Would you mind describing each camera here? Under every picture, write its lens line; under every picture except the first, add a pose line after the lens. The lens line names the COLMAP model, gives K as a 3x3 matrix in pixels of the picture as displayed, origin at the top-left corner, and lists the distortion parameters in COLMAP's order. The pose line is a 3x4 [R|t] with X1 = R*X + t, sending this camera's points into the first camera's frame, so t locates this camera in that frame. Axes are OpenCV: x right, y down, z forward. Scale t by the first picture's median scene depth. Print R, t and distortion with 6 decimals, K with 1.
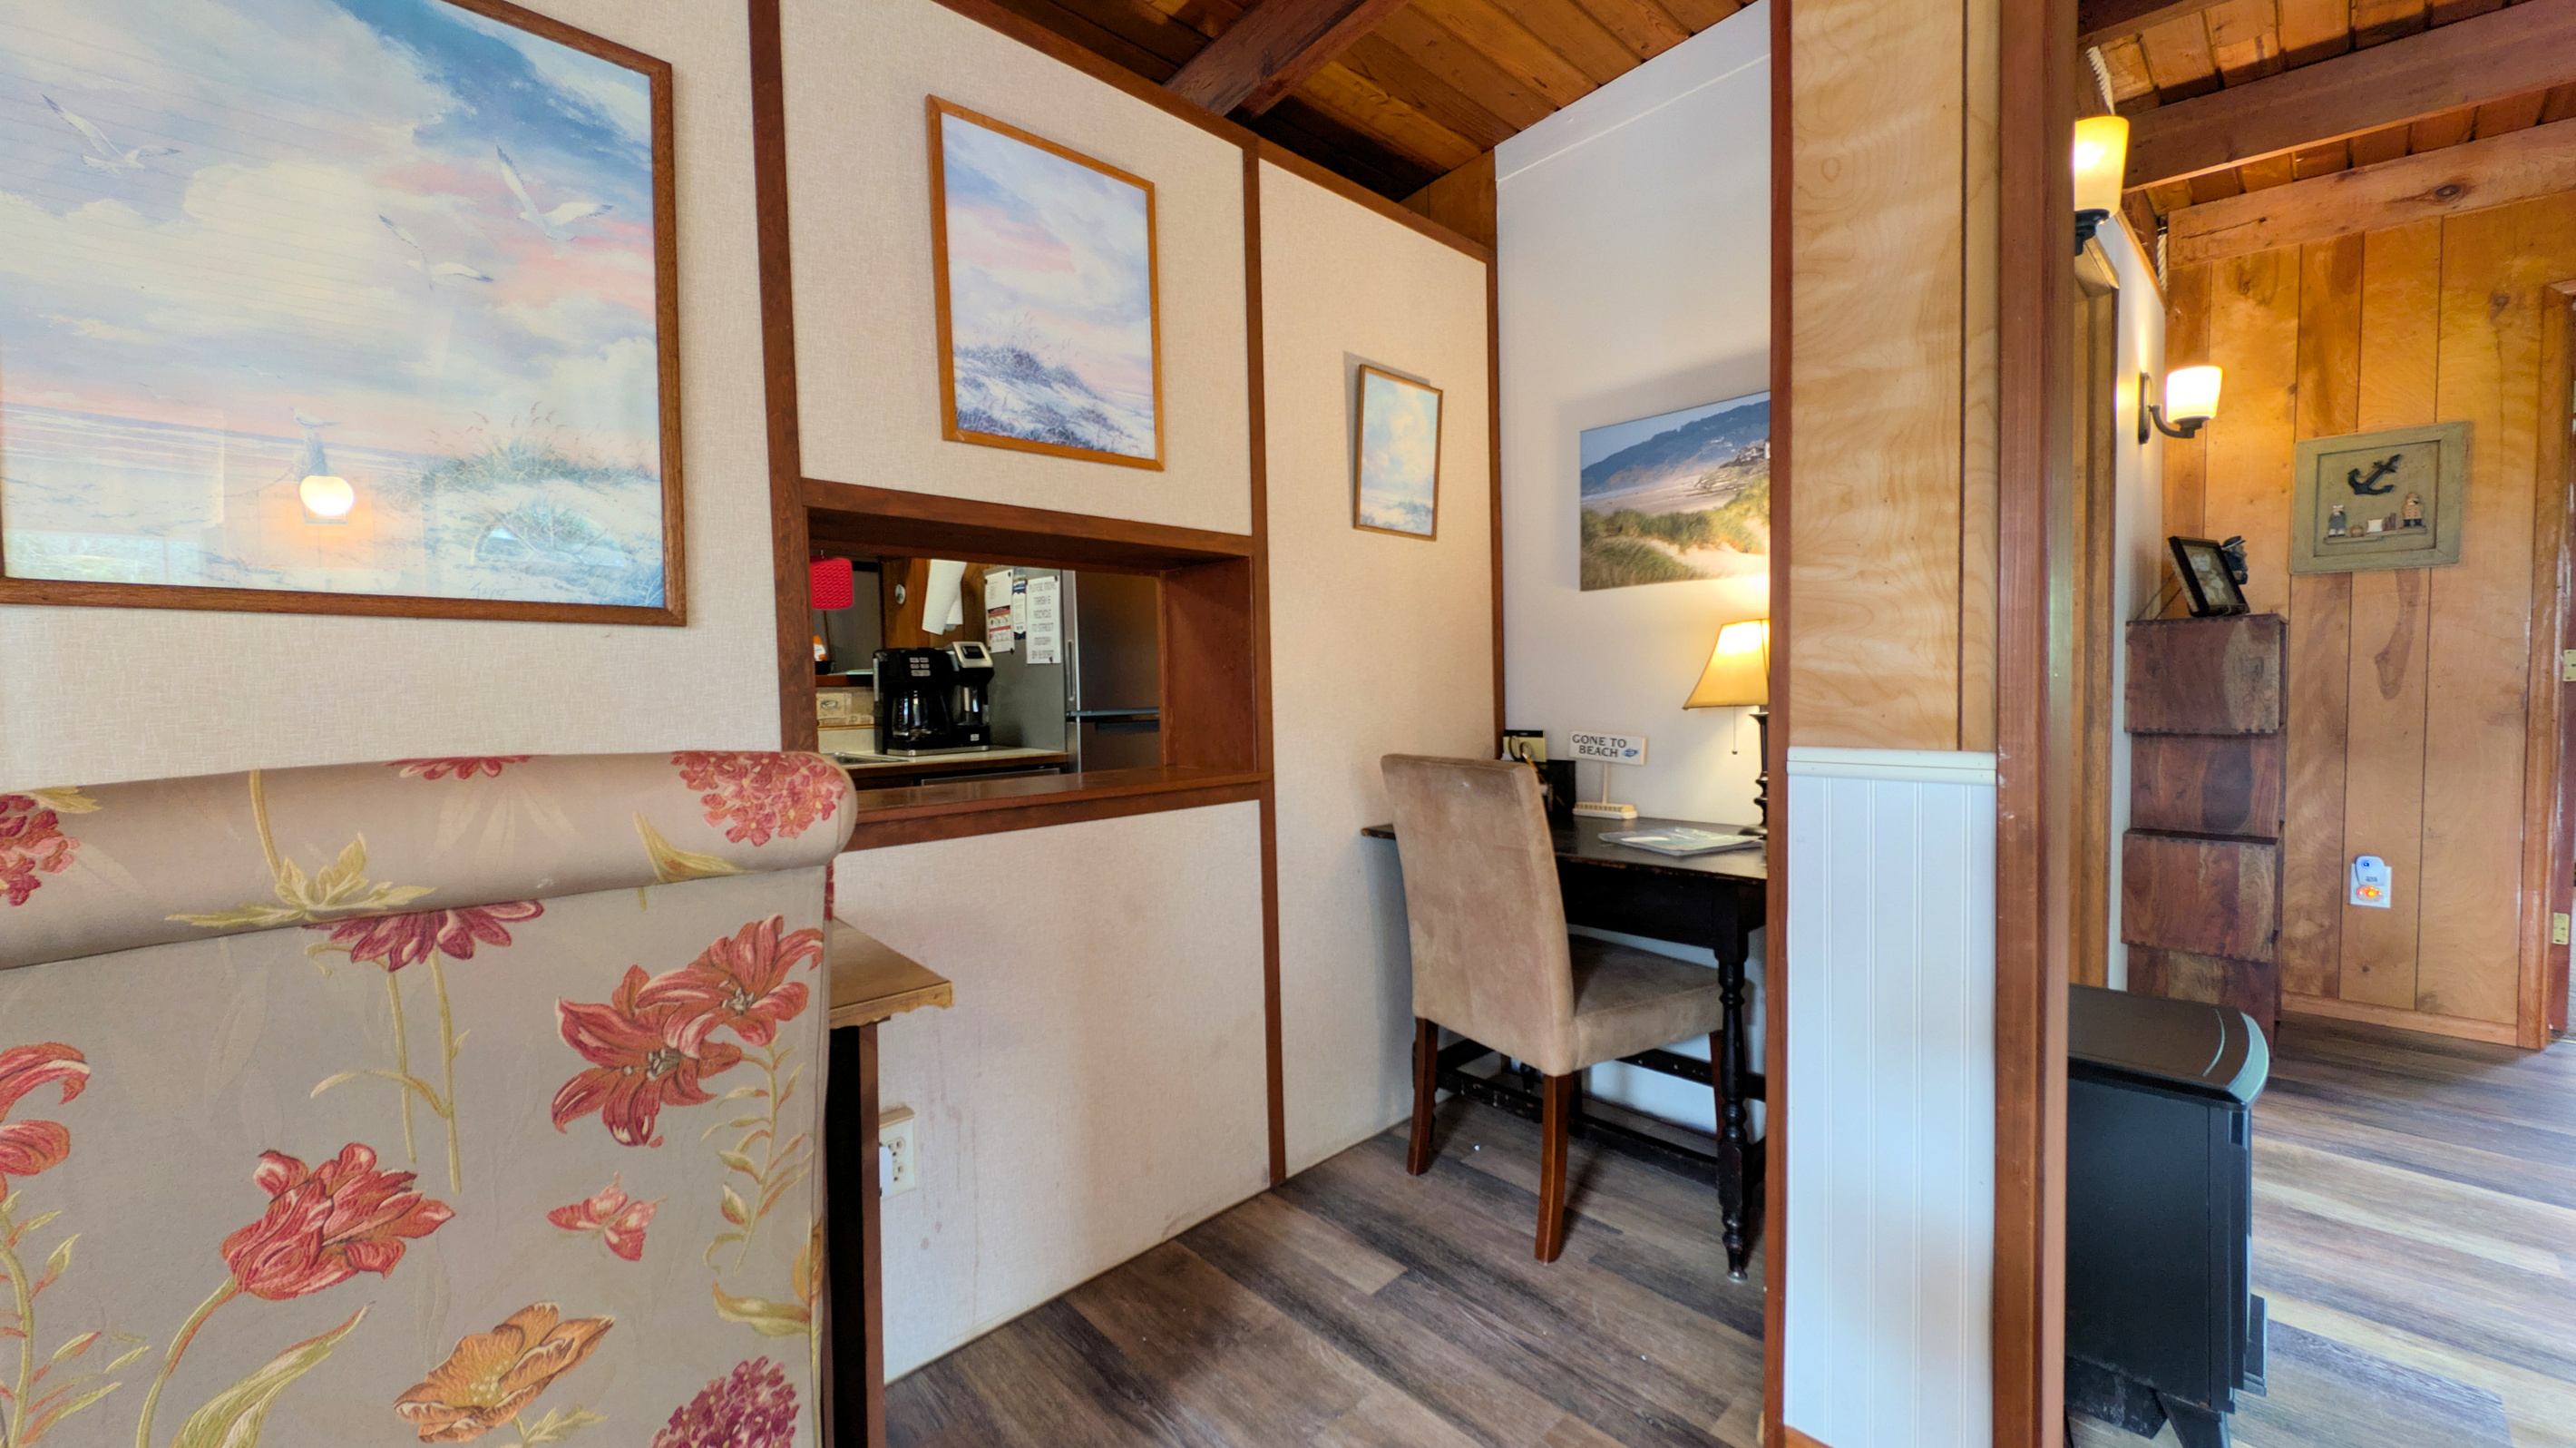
lens RADIAL K [[984.1, 0, 1275.0], [0, 984.1, 723.2], [0, 0, 1]] dist [0.004174, -0.001715]
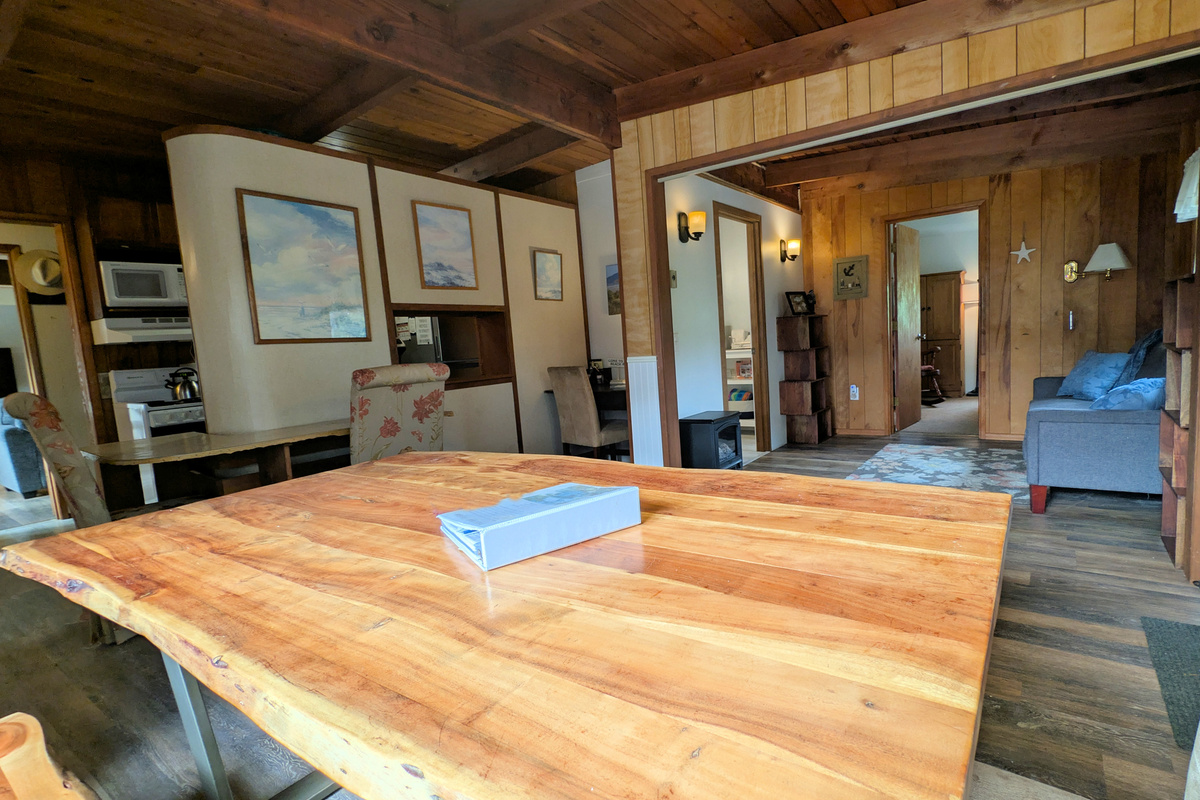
lens RADIAL K [[578.4, 0, 649.5], [0, 578.4, 402.3], [0, 0, 1]] dist [0.000081, -0.002122]
pose [[0.972490, -0.066548, 0.223237, -0.003572], [0.053047, 0.996412, 0.065943, 0.032729], [-0.226825, -0.052287, 0.972531, -0.891378]]
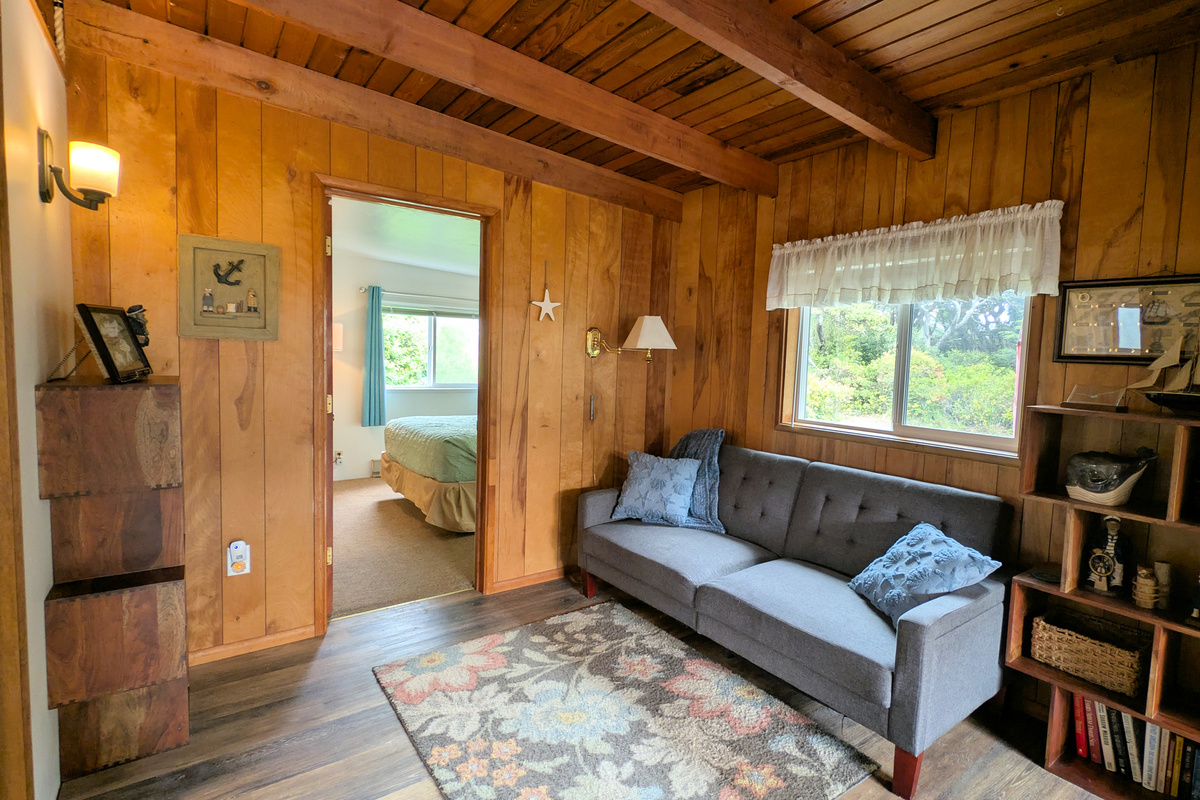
lens RADIAL K [[578.4, 0, 643.8], [0, 578.4, 398.1], [0, 0, 1]] dist [0.000081, -0.002122]
pose [[0.072129, -0.049471, 0.996168, 0.391398], [0.005843, 0.998773, 0.049178, -0.127251], [-0.997378, 0.002273, 0.072330, 0.418640]]
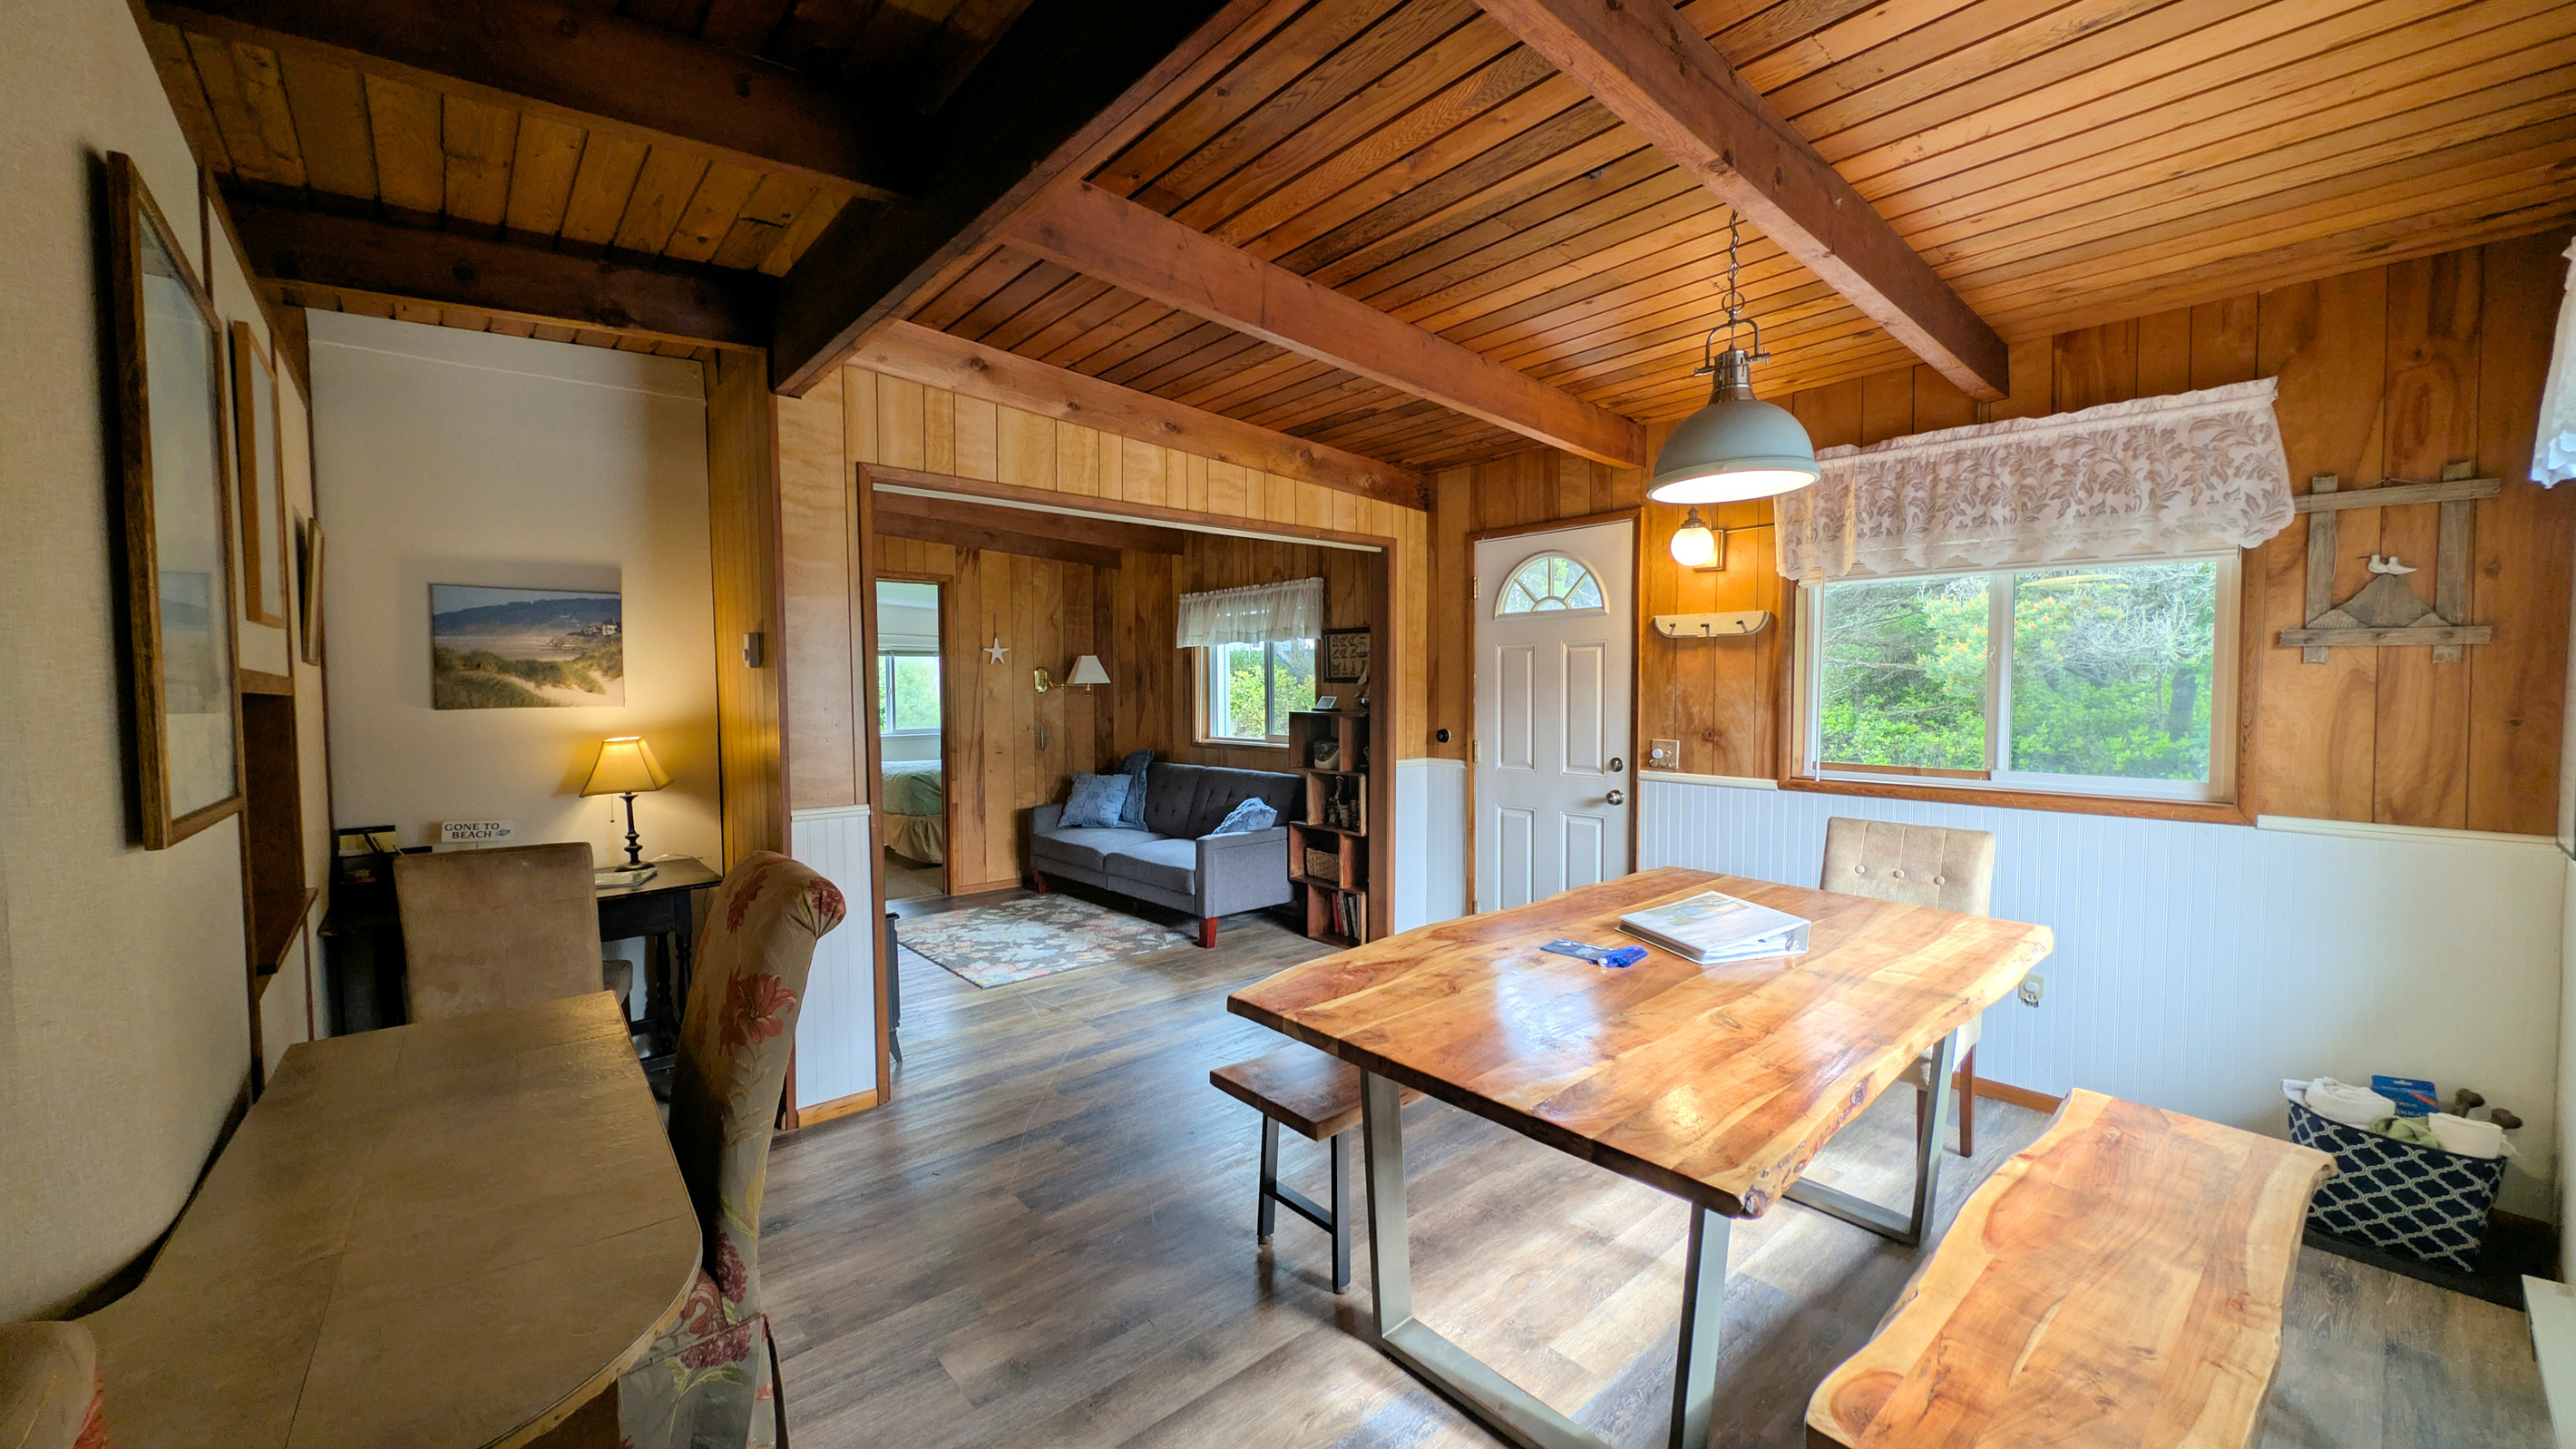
lens RADIAL K [[984.1, 0, 1270.0], [0, 984.1, 725.9], [0, 0, 1]] dist [0.004174, -0.001715]
pose [[0.029671, -0.022158, 0.999314, -0.932050], [0.049556, 0.998557, 0.020670, -0.090630], [-0.998330, 0.048909, 0.030727, -0.070816]]
